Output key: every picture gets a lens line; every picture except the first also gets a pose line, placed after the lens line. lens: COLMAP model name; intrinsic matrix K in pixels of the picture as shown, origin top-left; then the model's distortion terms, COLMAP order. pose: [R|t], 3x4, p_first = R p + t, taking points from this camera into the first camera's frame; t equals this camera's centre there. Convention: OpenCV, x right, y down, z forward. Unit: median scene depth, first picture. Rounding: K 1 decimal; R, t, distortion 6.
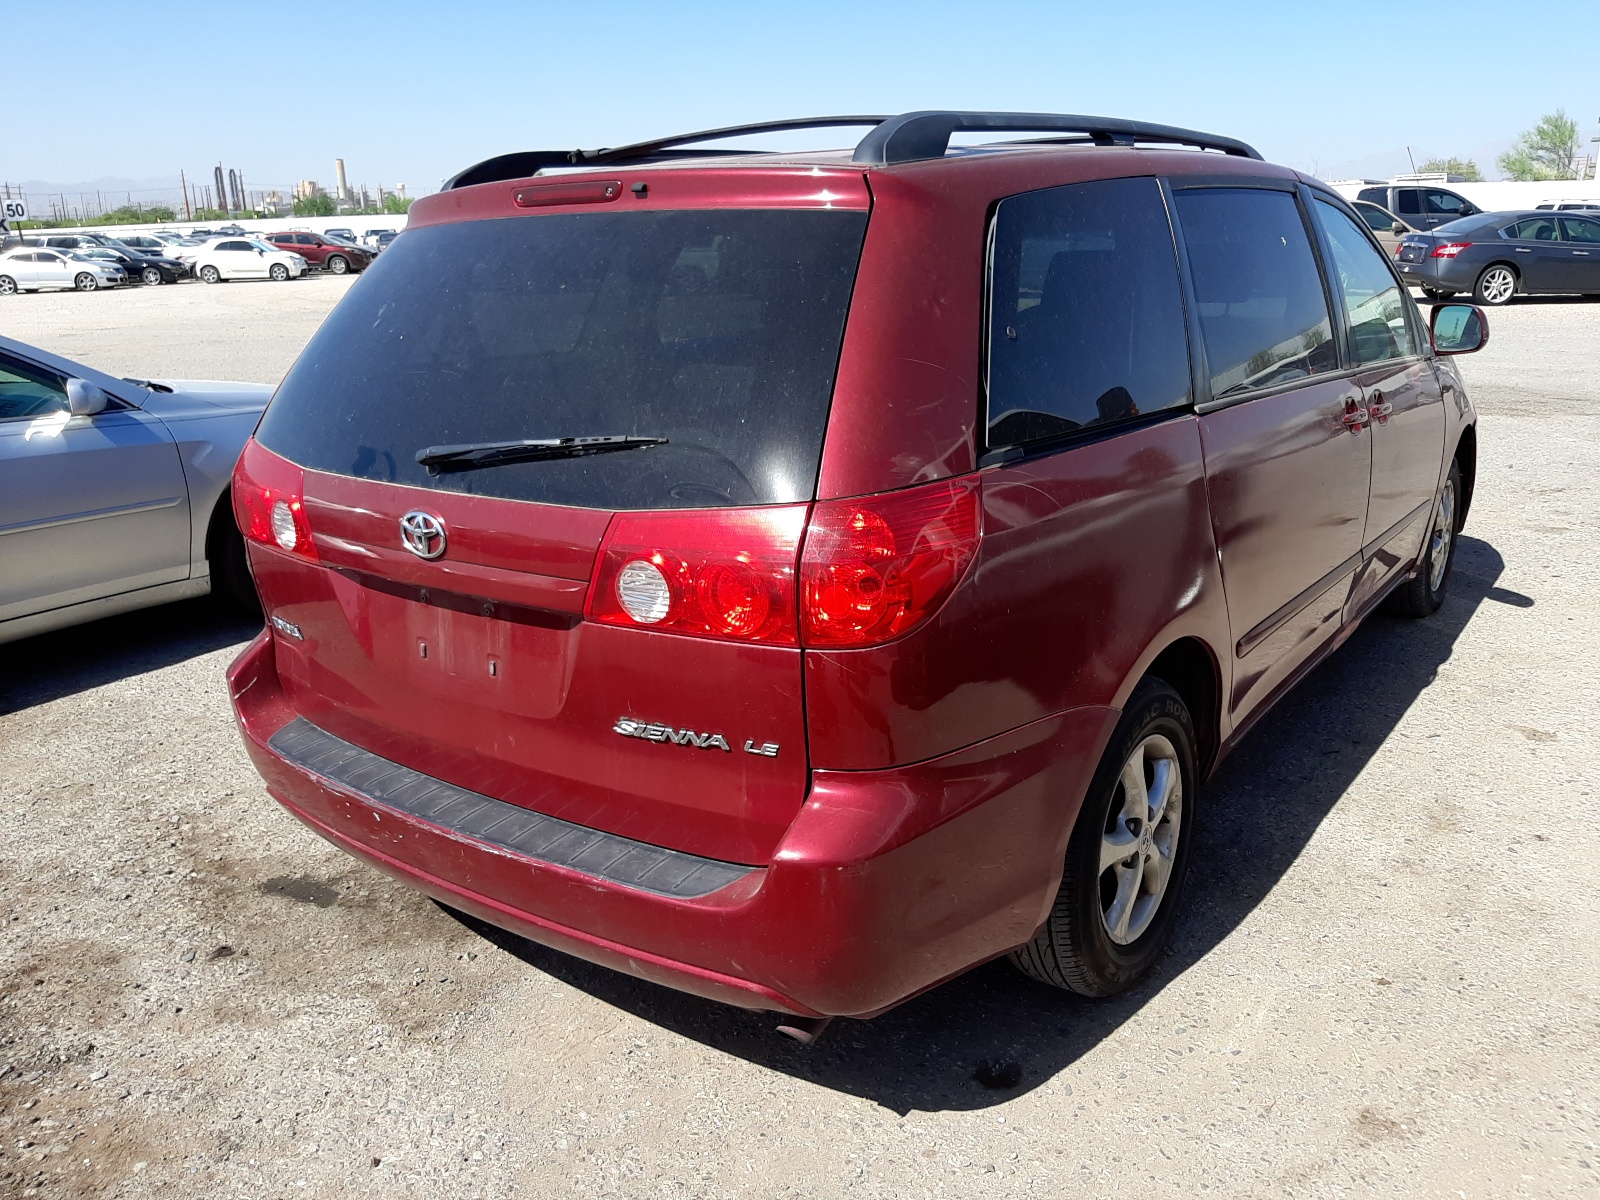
lens RADIAL K [[1237.2, 0, 804.9], [0, 1237.2, 600.5], [0, 0, 1]] dist [-0.025123, -0.000782]
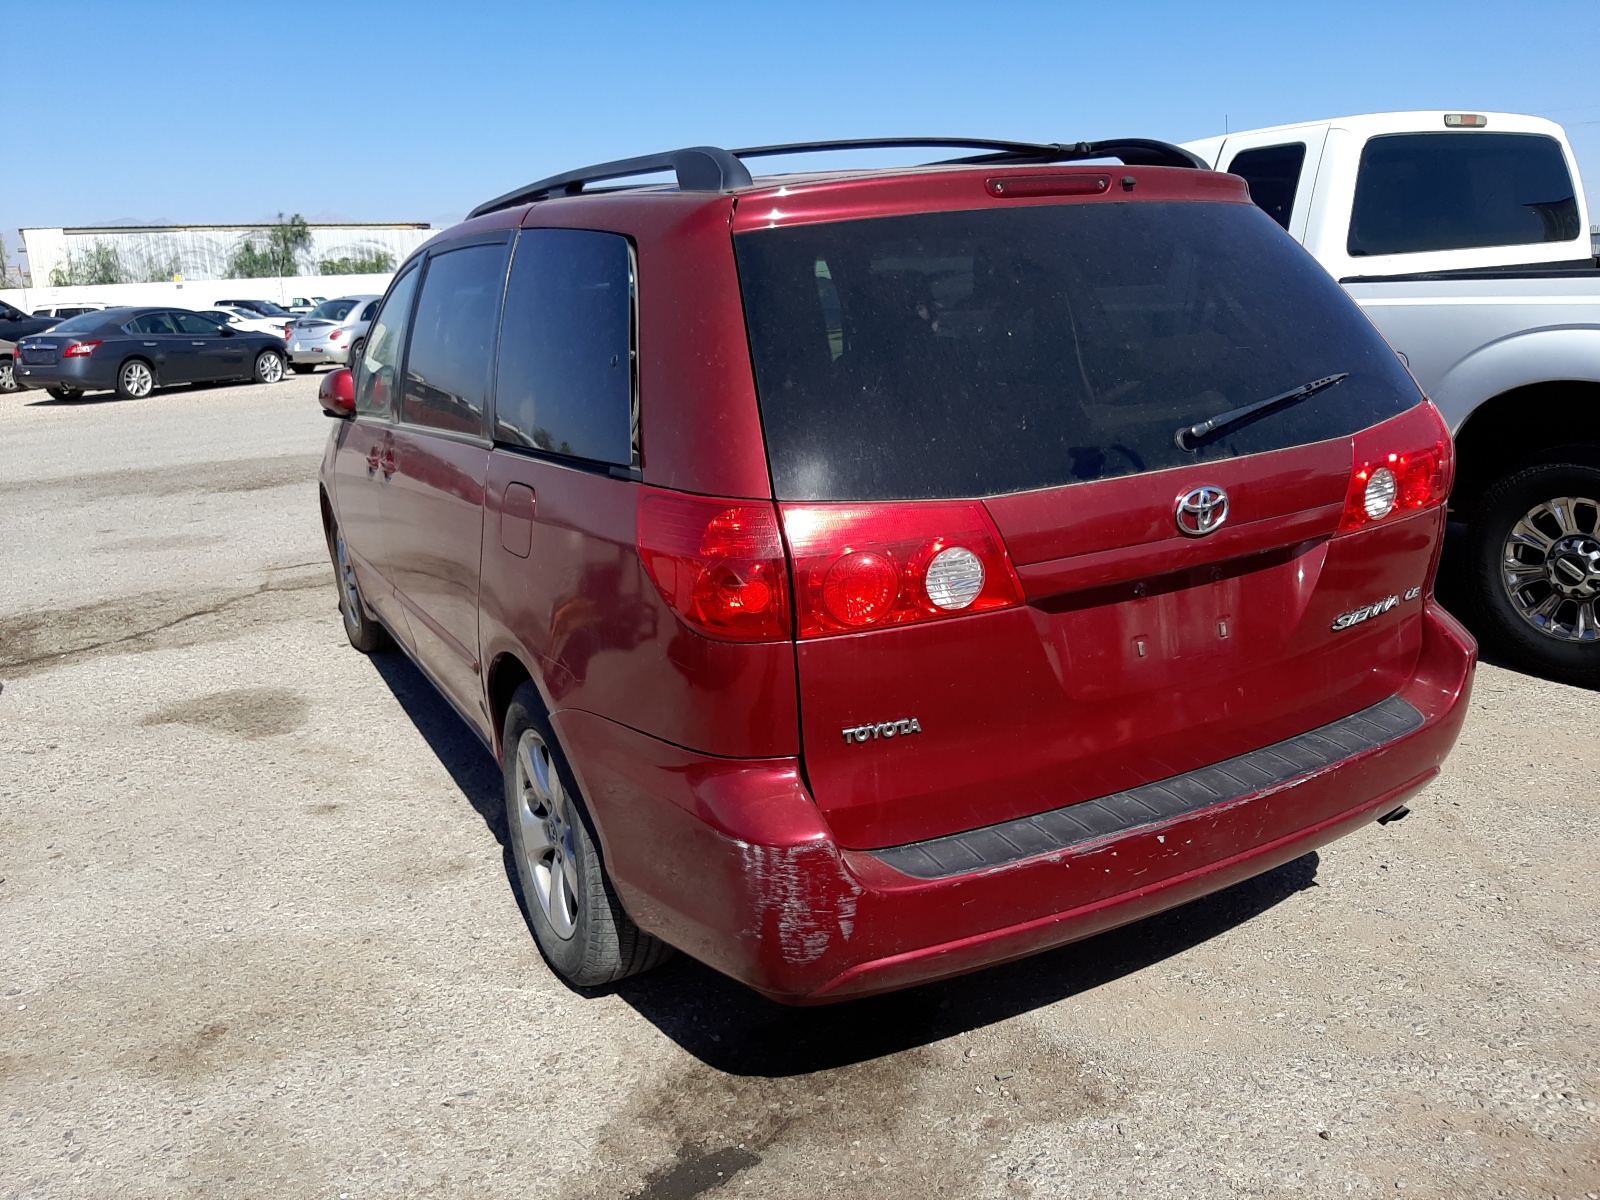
lens RADIAL K [[1237.2, 0, 804.1], [0, 1237.2, 599.8], [0, 0, 1]] dist [-0.025123, -0.000782]
pose [[0.451625, -0.229612, 0.862156, -0.906458], [0.299734, 0.949202, 0.095784, -0.120014], [-0.840354, 0.215159, 0.497506, 0.541388]]
